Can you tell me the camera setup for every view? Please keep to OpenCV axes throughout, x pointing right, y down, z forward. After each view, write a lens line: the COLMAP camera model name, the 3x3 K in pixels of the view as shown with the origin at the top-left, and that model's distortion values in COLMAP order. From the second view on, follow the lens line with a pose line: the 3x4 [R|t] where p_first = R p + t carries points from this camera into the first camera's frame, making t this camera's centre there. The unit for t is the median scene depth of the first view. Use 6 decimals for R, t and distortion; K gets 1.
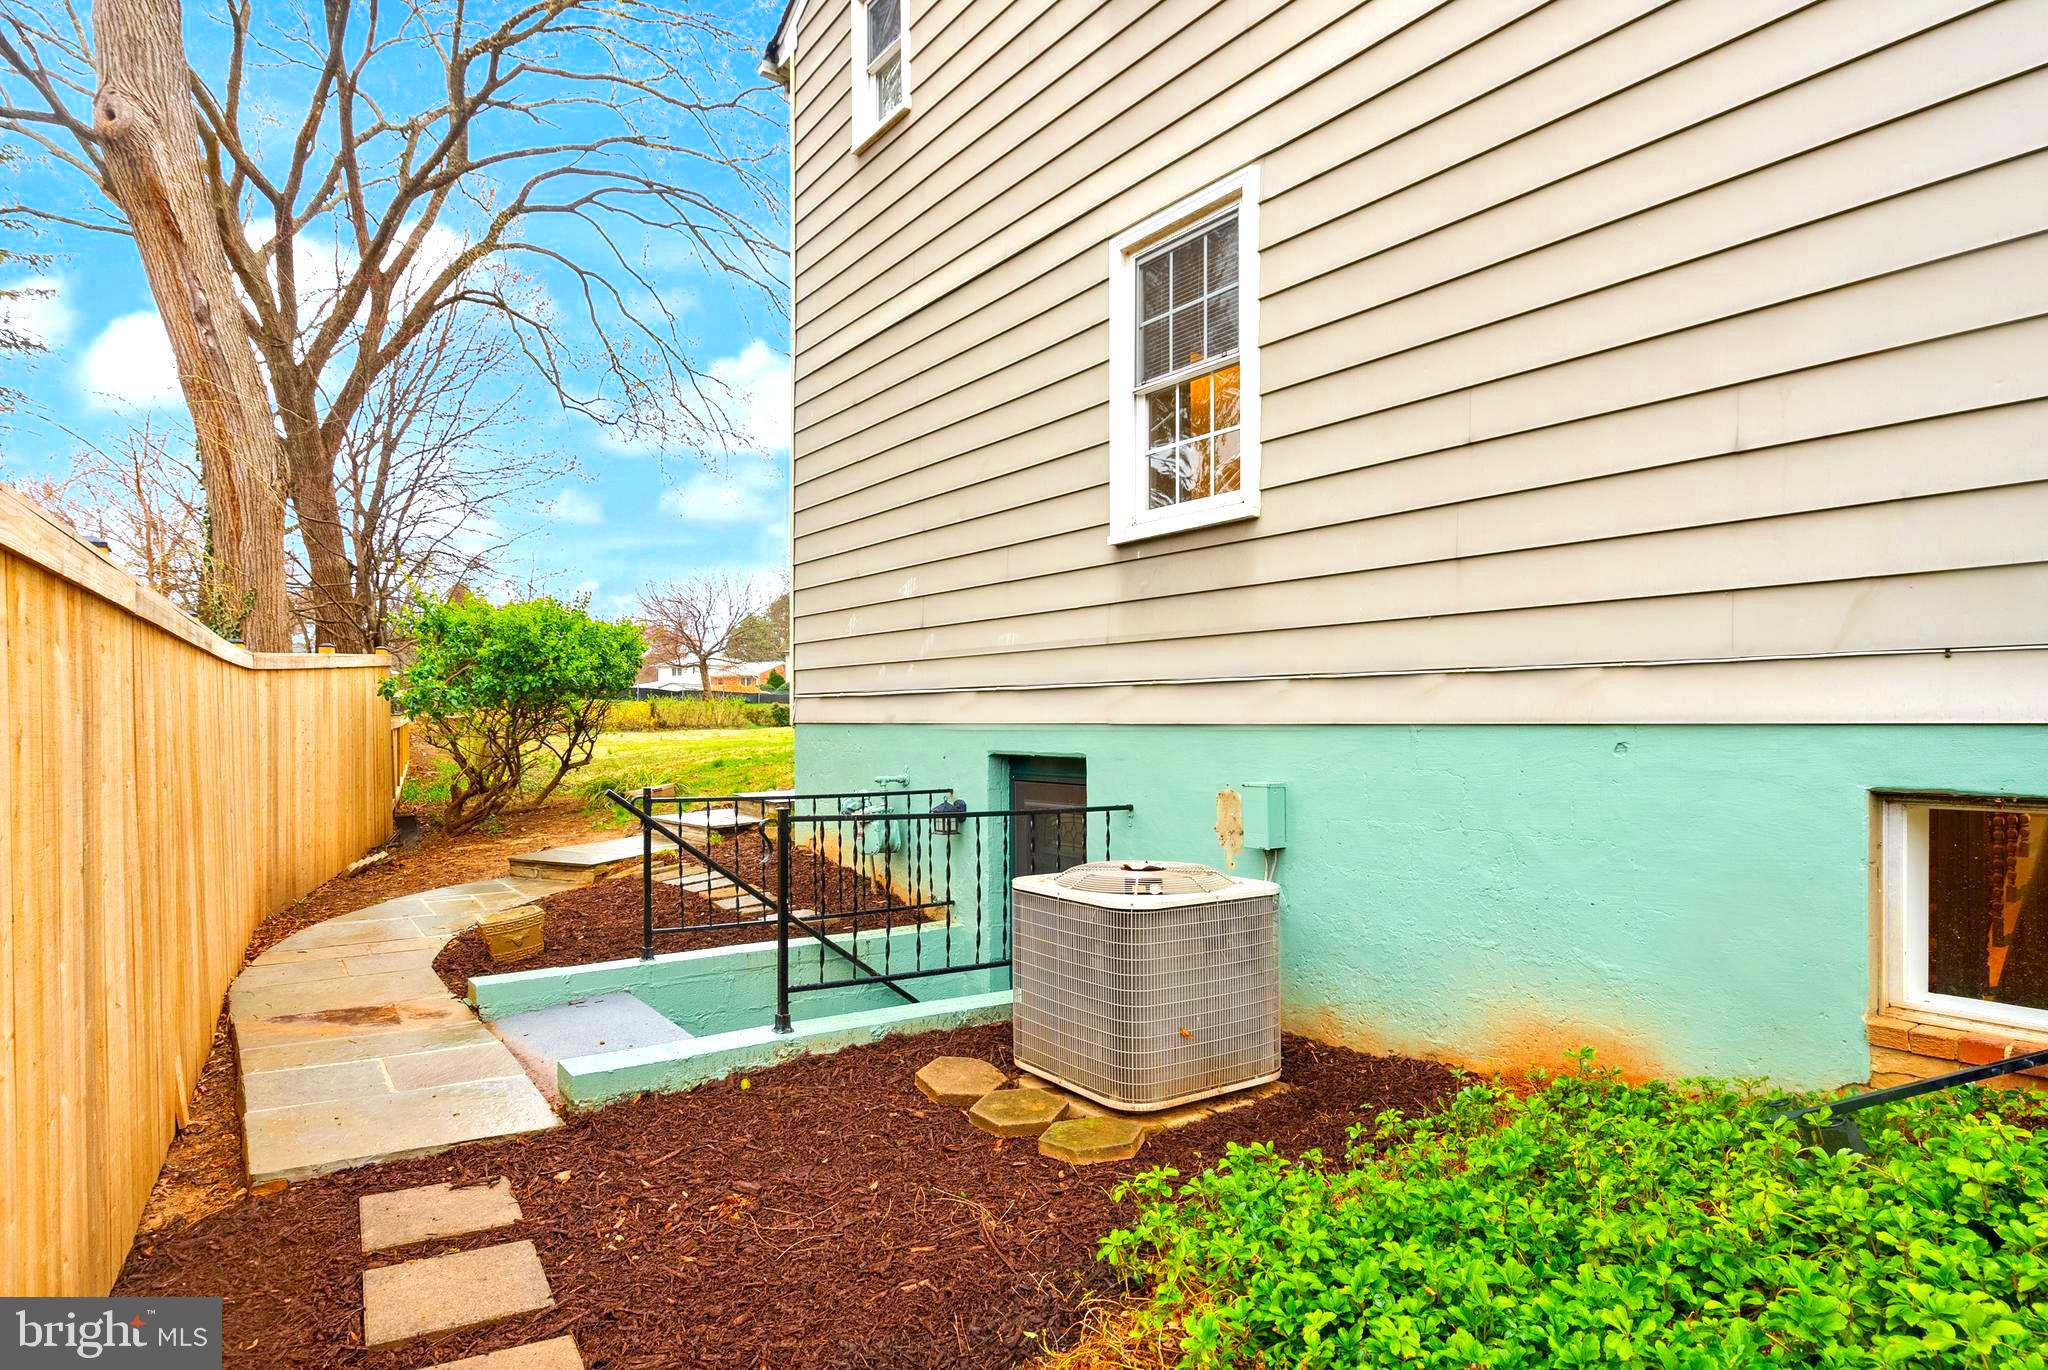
lens RADIAL K [[1164.7, 0, 1001.8], [0, 1164.7, 716.9], [0, 0, 1]] dist [0.000396, 0.000549]
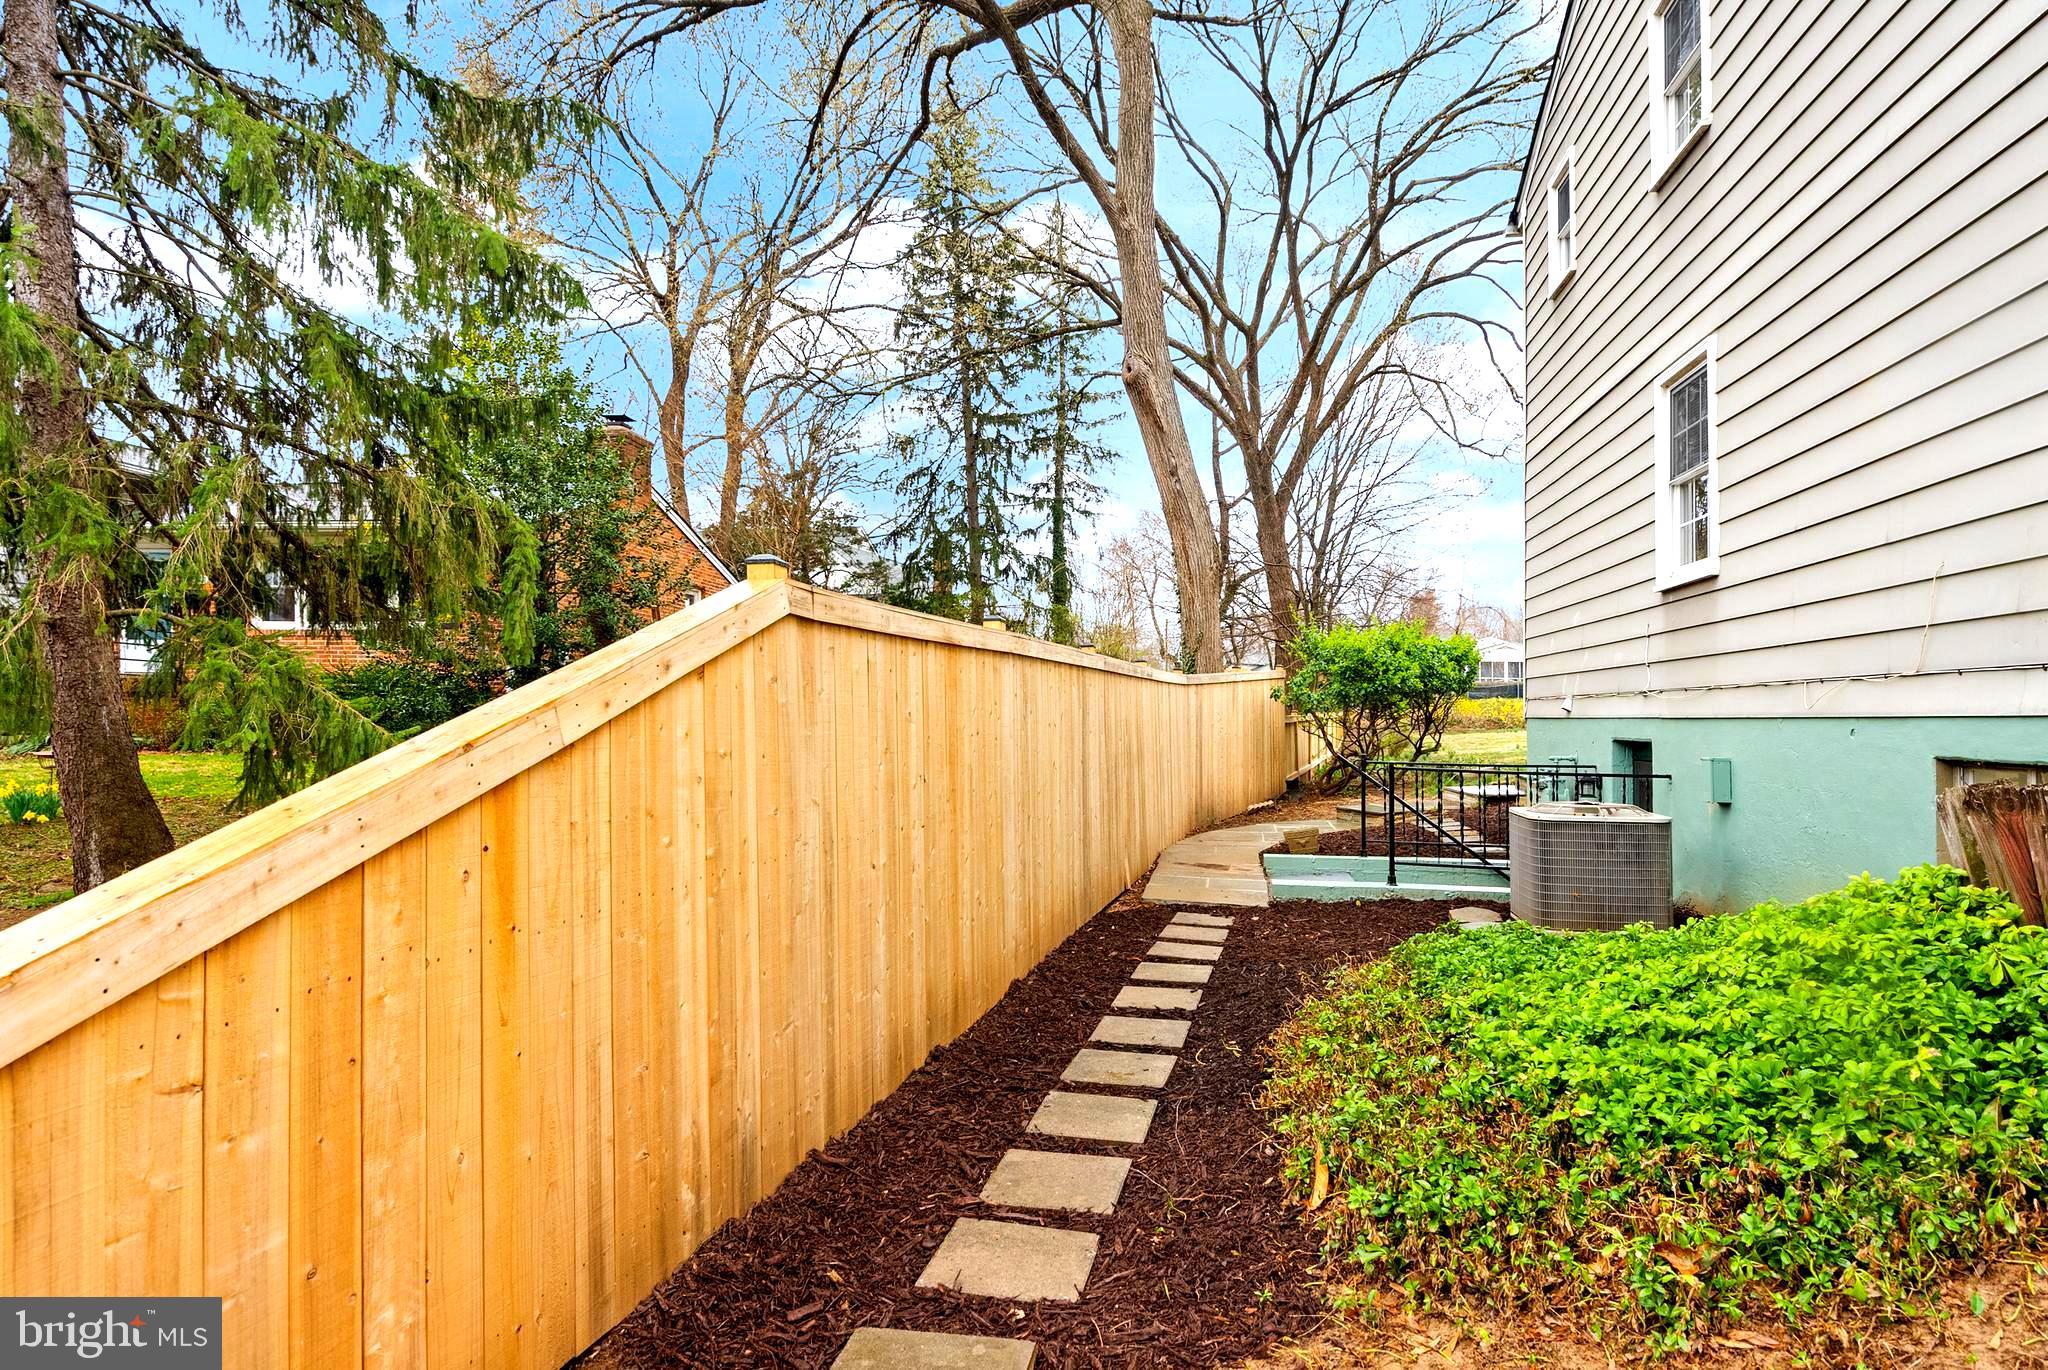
lens RADIAL K [[1164.7, 0, 1022.4], [0, 1164.7, 693.3], [0, 0, 1]] dist [0.000396, 0.000549]
pose [[0.713506, -0.008102, -0.700603, 0.210078], [-0.005021, 0.999848, -0.016676, 0.001439], [0.700631, 0.015416, 0.713357, -0.217303]]
